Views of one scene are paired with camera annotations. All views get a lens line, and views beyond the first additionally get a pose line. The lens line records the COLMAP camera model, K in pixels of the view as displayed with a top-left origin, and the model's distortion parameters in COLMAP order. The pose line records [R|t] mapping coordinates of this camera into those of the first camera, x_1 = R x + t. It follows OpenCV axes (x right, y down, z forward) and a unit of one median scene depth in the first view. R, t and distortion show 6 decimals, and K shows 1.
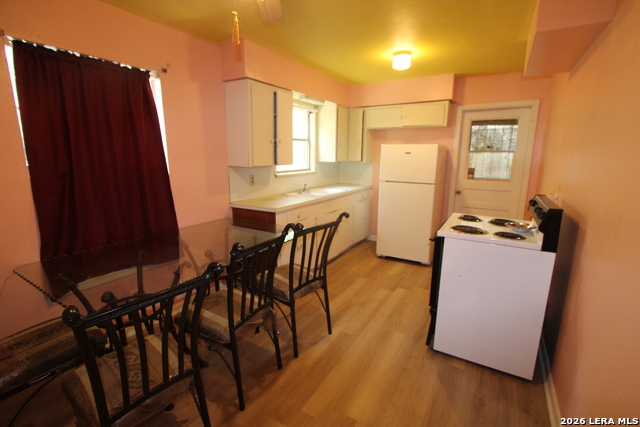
lens RADIAL K [[296.9, 0, 323.0], [0, 296.9, 210.9], [0, 0, 1]] dist [-0.002293, -0.000092]
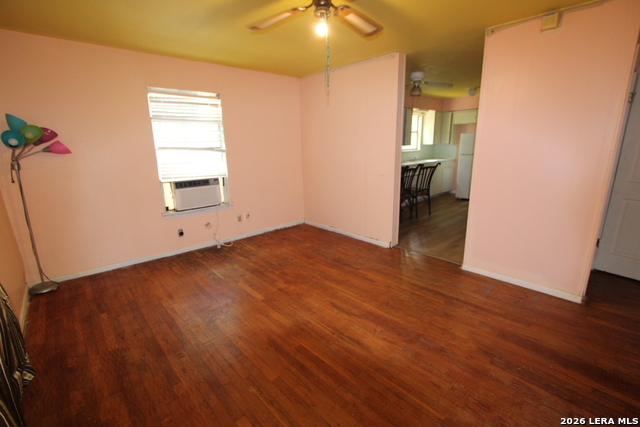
lens RADIAL K [[296.9, 0, 323.0], [0, 296.9, 210.9], [0, 0, 1]] dist [-0.002293, -0.000092]
pose [[0.961831, 0.049776, -0.269078, -0.090979], [-0.038451, 0.998145, 0.047199, 0.168526], [0.270928, -0.035051, 0.961961, -0.869771]]
